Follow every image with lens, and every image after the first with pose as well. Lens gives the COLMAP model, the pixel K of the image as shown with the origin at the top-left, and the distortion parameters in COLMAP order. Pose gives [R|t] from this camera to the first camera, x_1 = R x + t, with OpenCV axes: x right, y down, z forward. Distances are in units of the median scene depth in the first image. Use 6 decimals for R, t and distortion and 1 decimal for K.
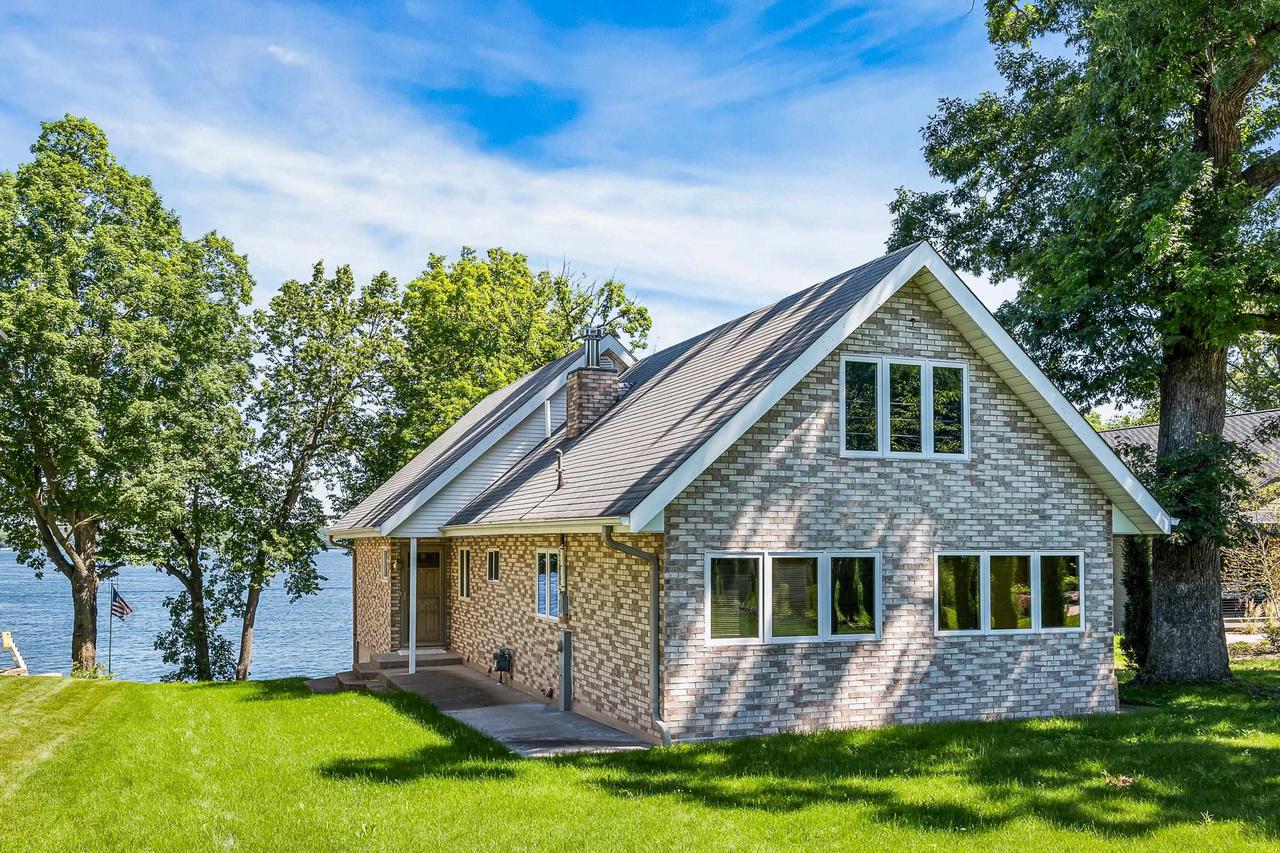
lens RADIAL K [[1118.1, 0, 645.3], [0, 1118.1, 419.7], [0, 0, 1]] dist [-0.010689, -0.012736]
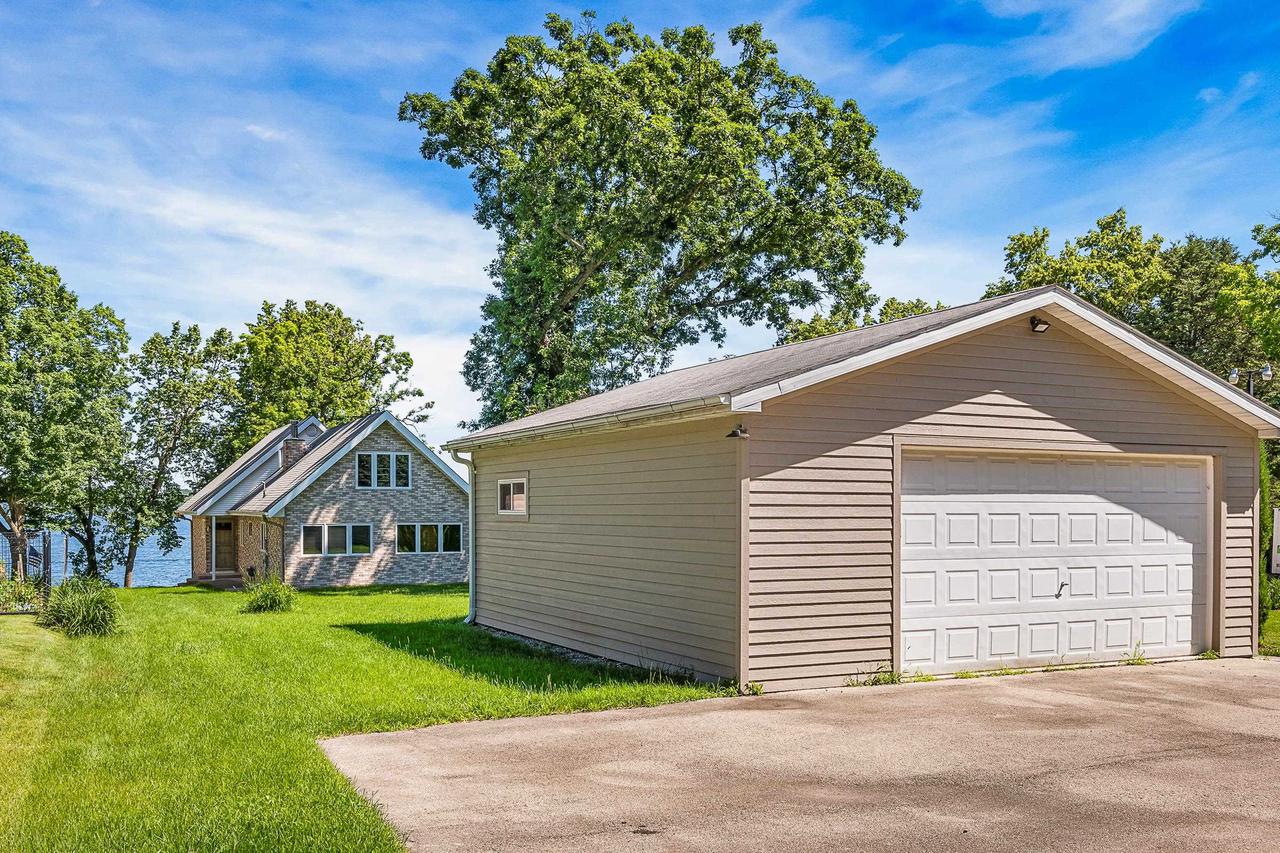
lens RADIAL K [[1118.1, 0, 635.5], [0, 1118.1, 436.3], [0, 0, 1]] dist [-0.010689, -0.012736]
pose [[0.995885, 0.003840, 0.090544, 0.201737], [-0.008064, 0.998894, 0.046326, -0.075682], [-0.090266, -0.046865, 0.994814, -0.590300]]
